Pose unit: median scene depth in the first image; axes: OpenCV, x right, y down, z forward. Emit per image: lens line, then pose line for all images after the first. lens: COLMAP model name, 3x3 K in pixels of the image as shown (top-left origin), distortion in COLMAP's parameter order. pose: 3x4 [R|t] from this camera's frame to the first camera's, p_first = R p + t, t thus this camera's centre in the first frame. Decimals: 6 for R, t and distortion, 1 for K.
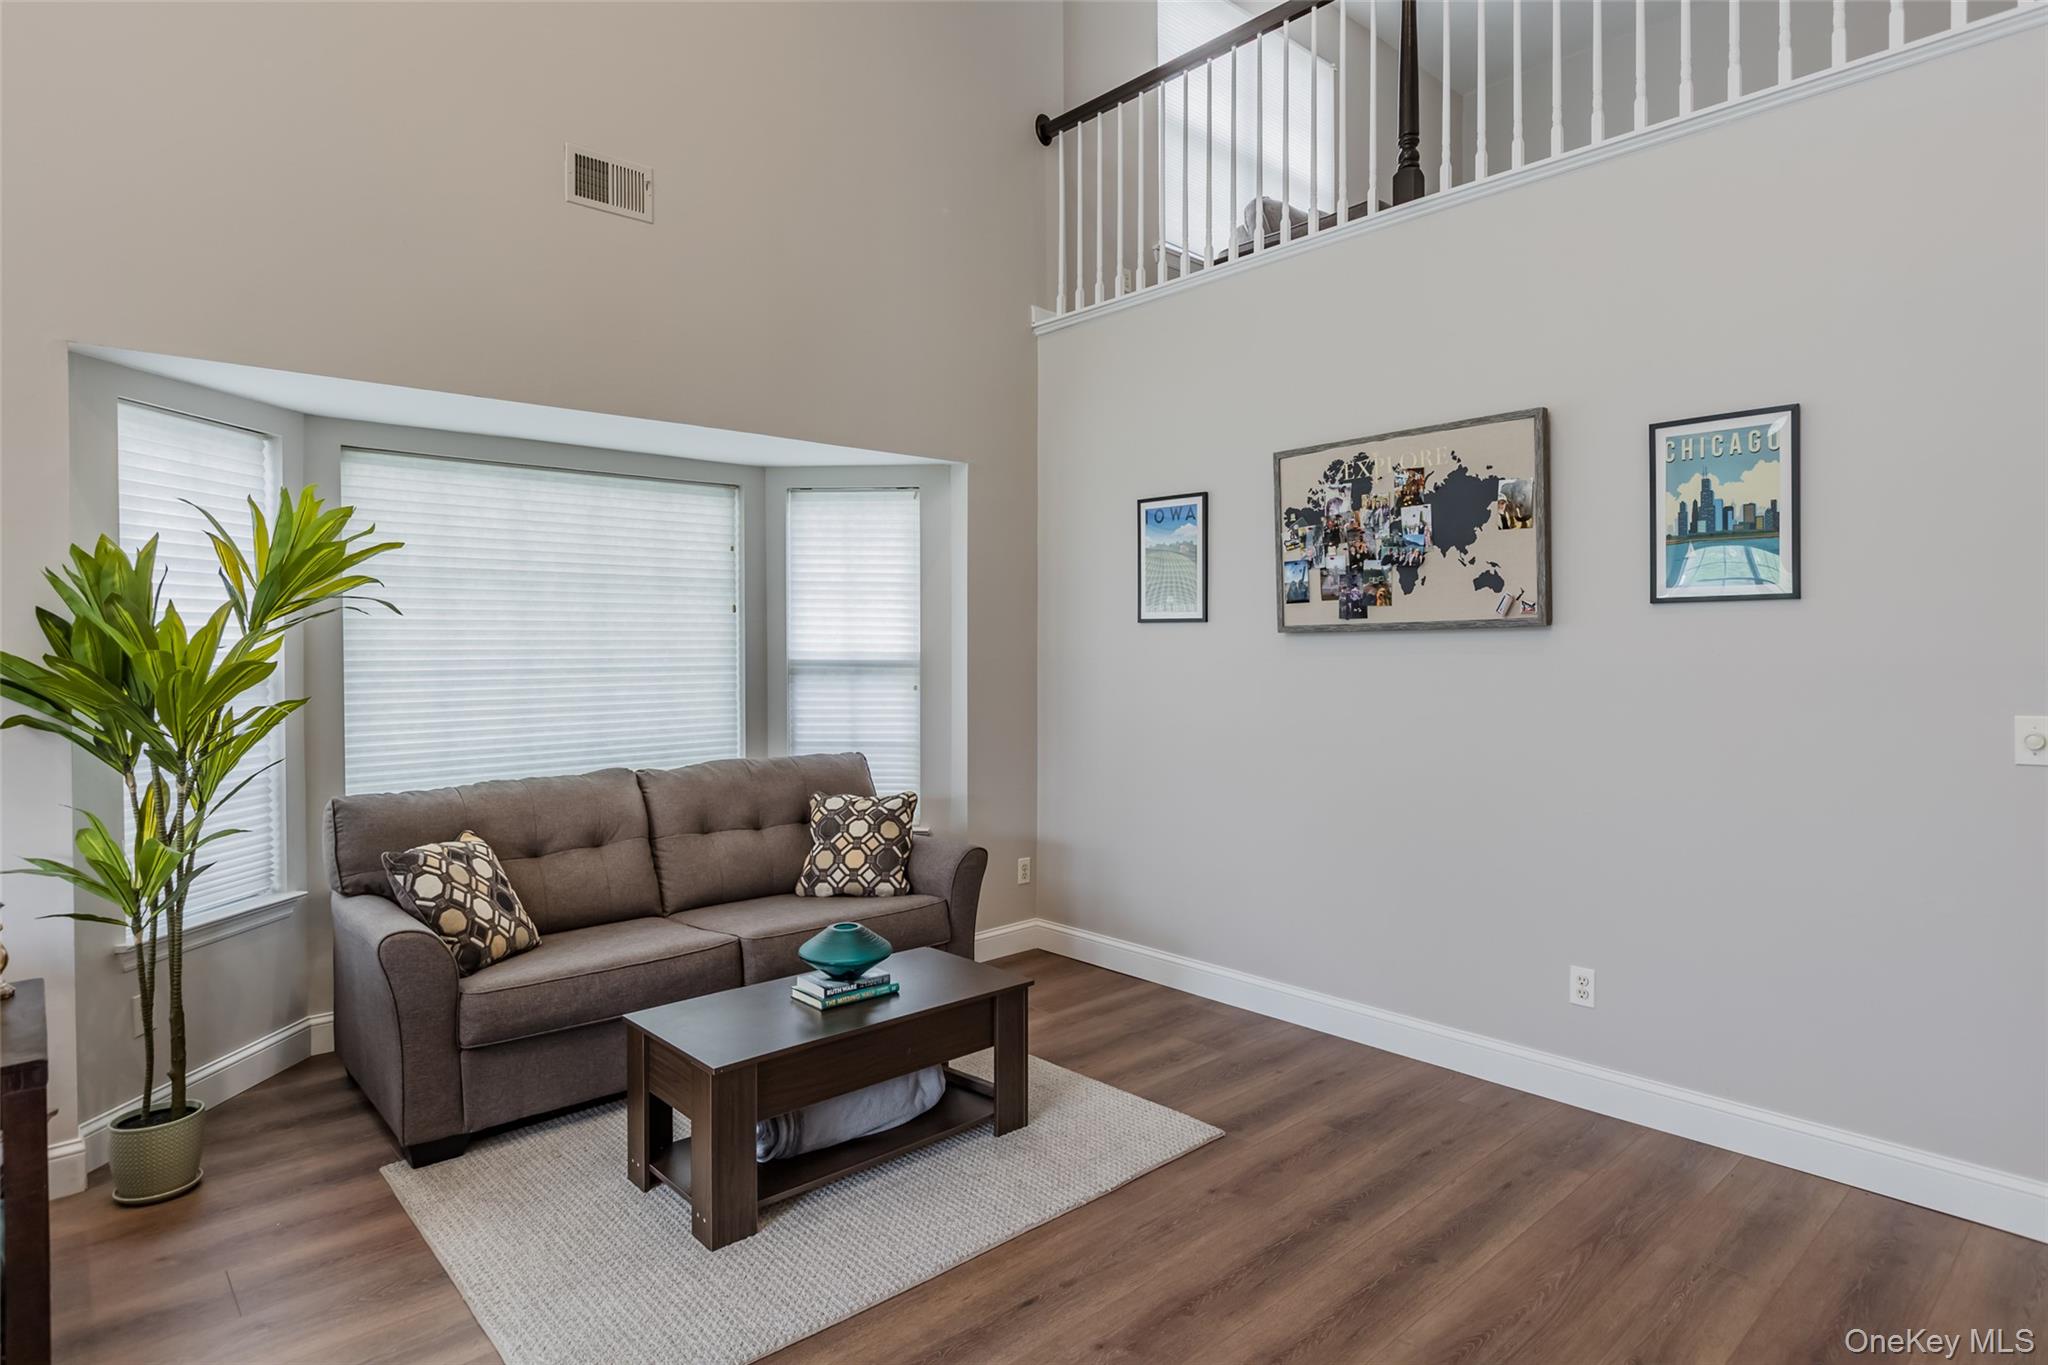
lens RADIAL K [[1105.7, 0, 1028.7], [0, 1105.7, 671.4], [0, 0, 1]] dist [0.006815, 0.000230]
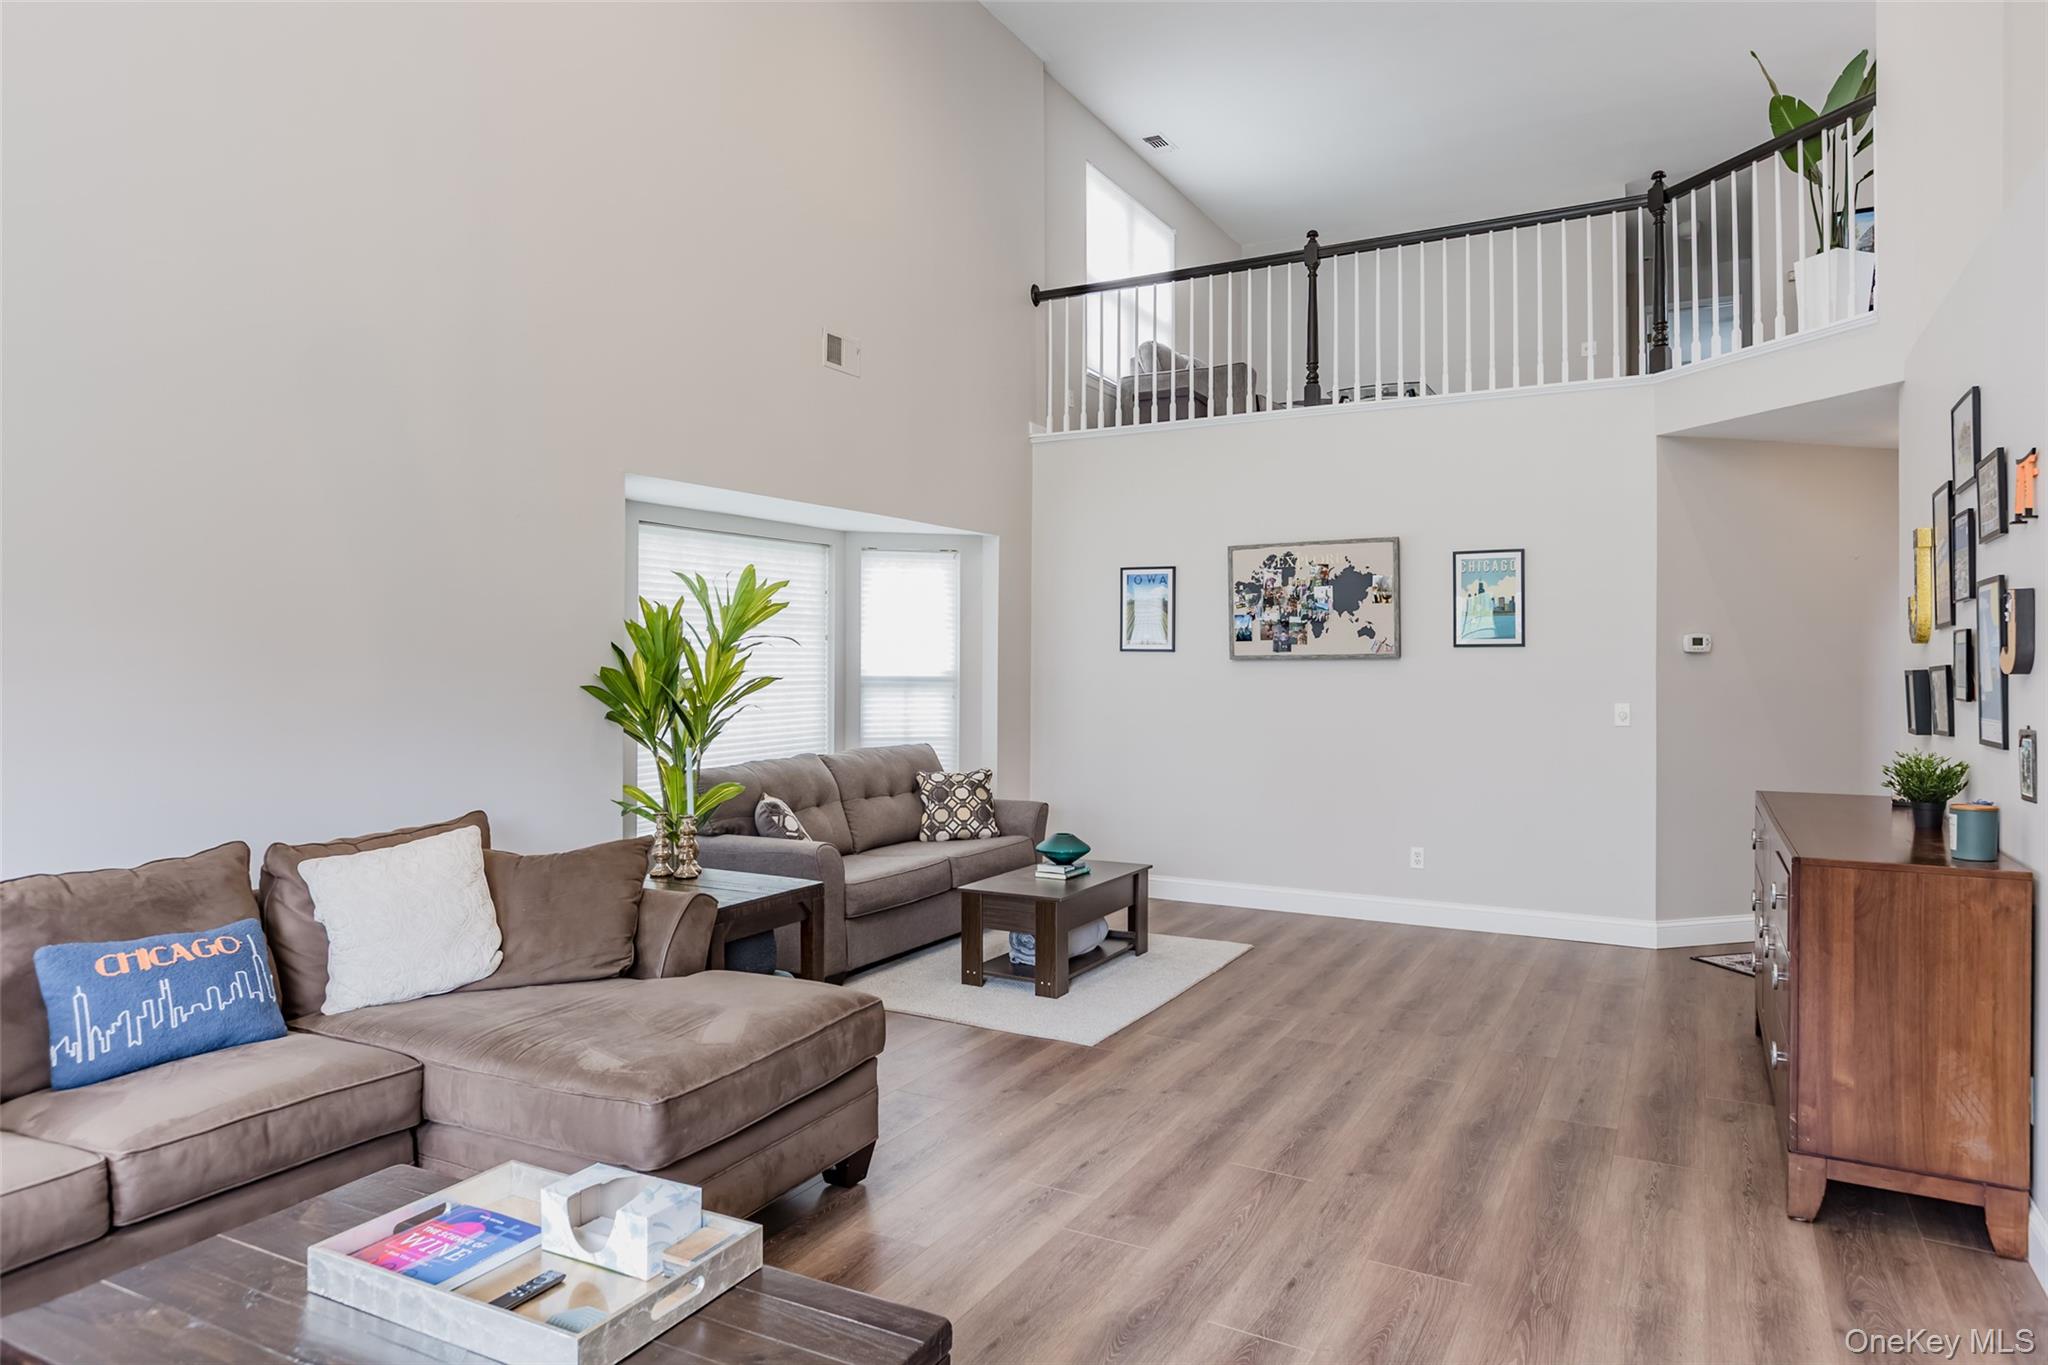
lens RADIAL K [[1245.3, 0, 1024.0], [0, 1245.3, 682.5], [0, 0, 1]] dist [-0.003933, -0.000341]
pose [[0.944729, 0.000193, 0.327853, -0.628125], [0.001463, 0.999987, -0.004804, 0.005700], [-0.327850, 0.005018, 0.944717, -0.577132]]
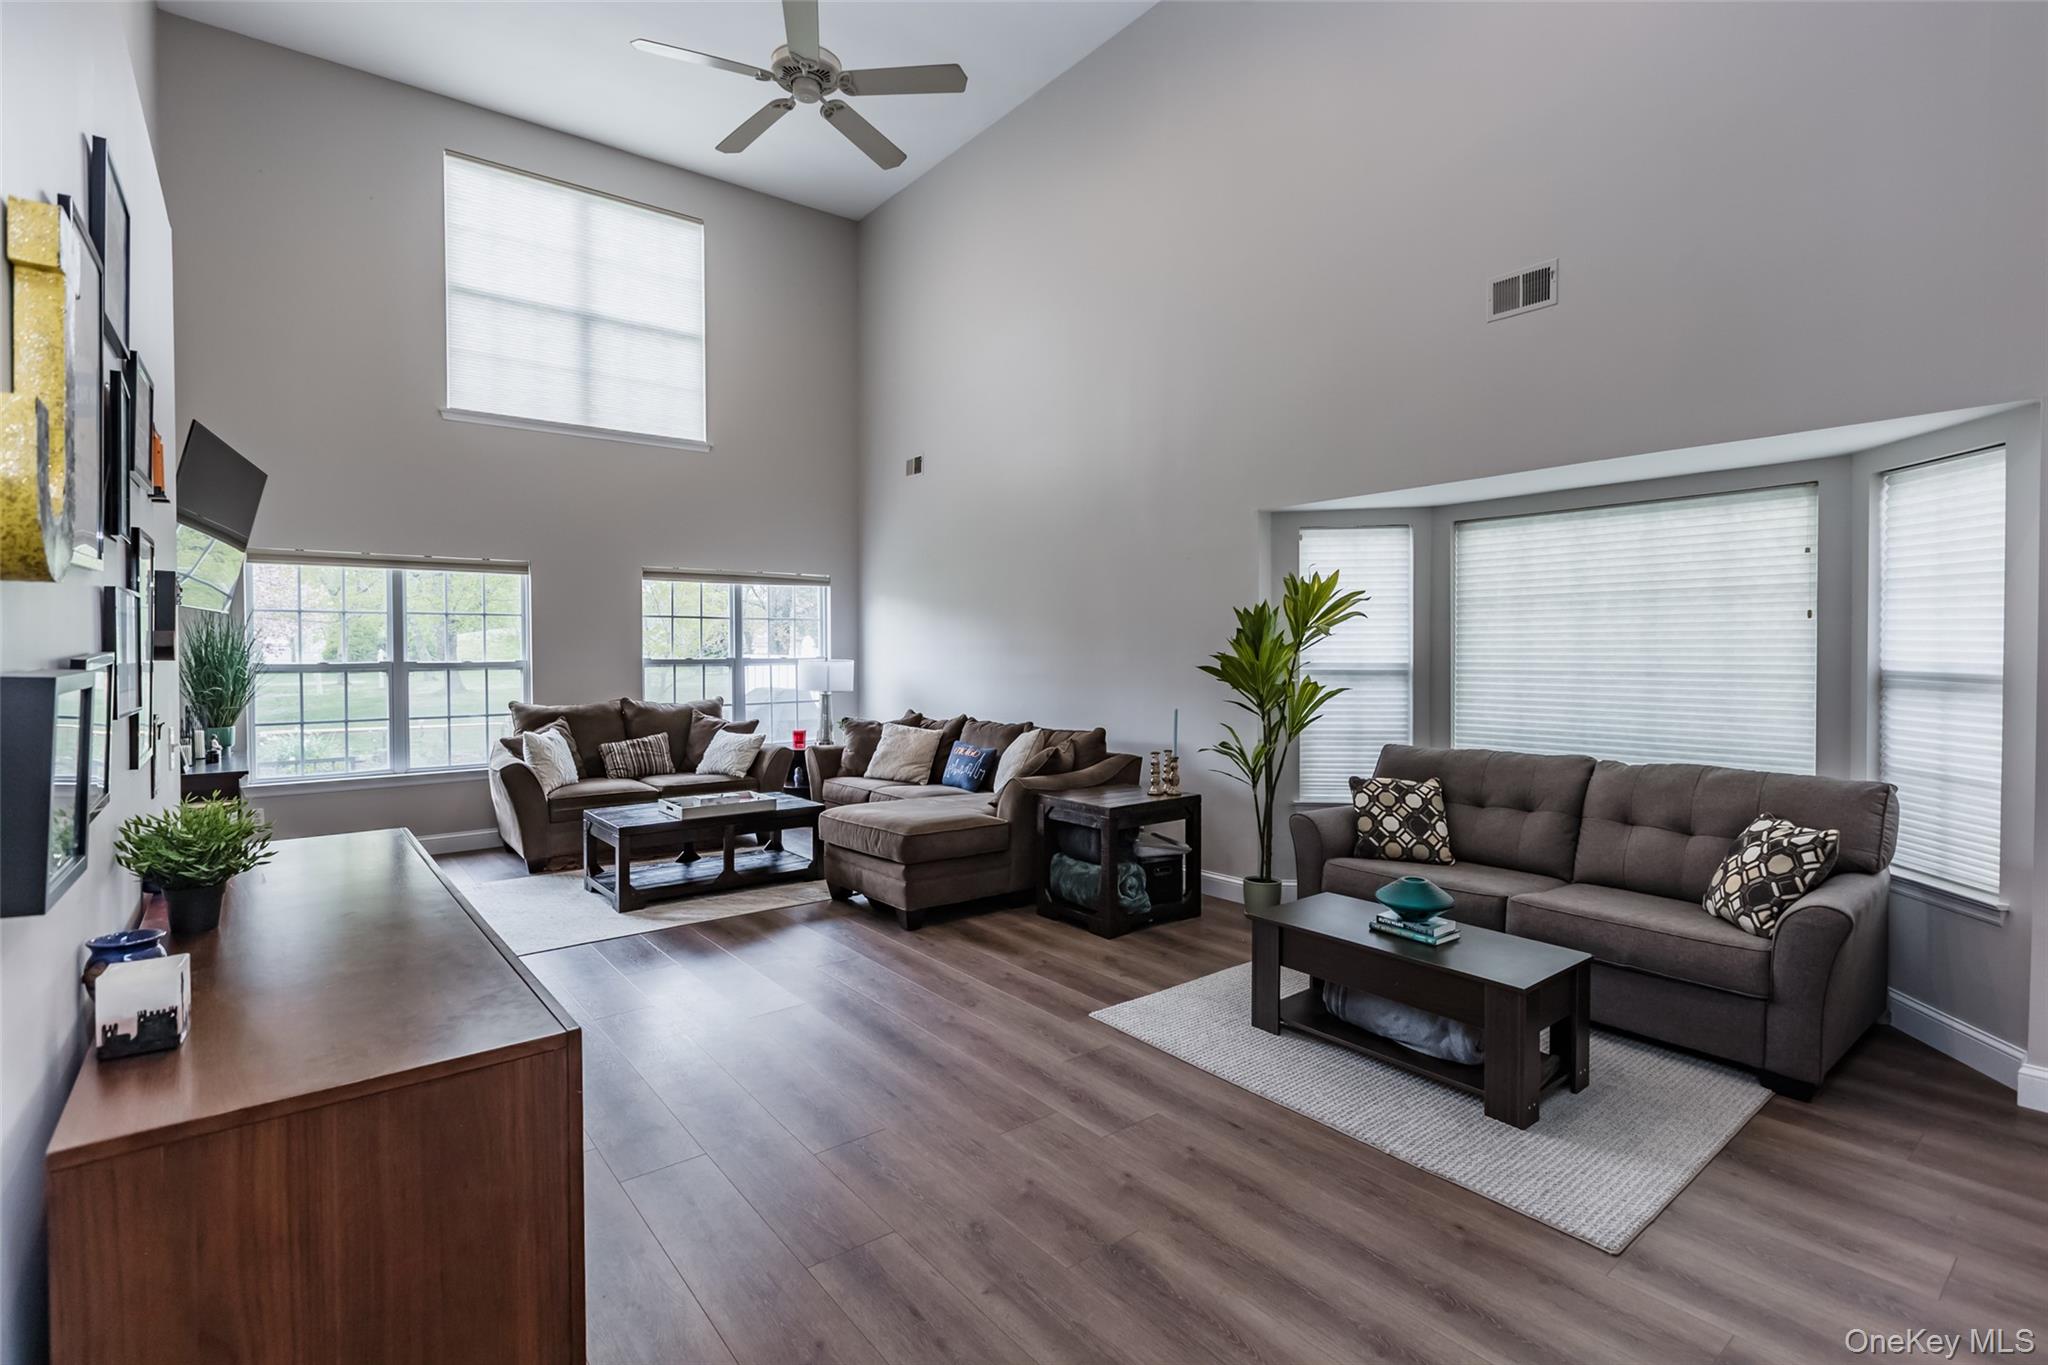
lens RADIAL K [[959.2, 0, 1017.0], [0, 959.2, 661.8], [0, 0, 1]] dist [-0.000534, 0.000259]
pose [[-0.072882, 0.018641, -0.997166, 0.703316], [-0.020856, 0.999578, 0.020210, -0.021992], [0.997122, 0.022270, -0.072462, 0.459969]]
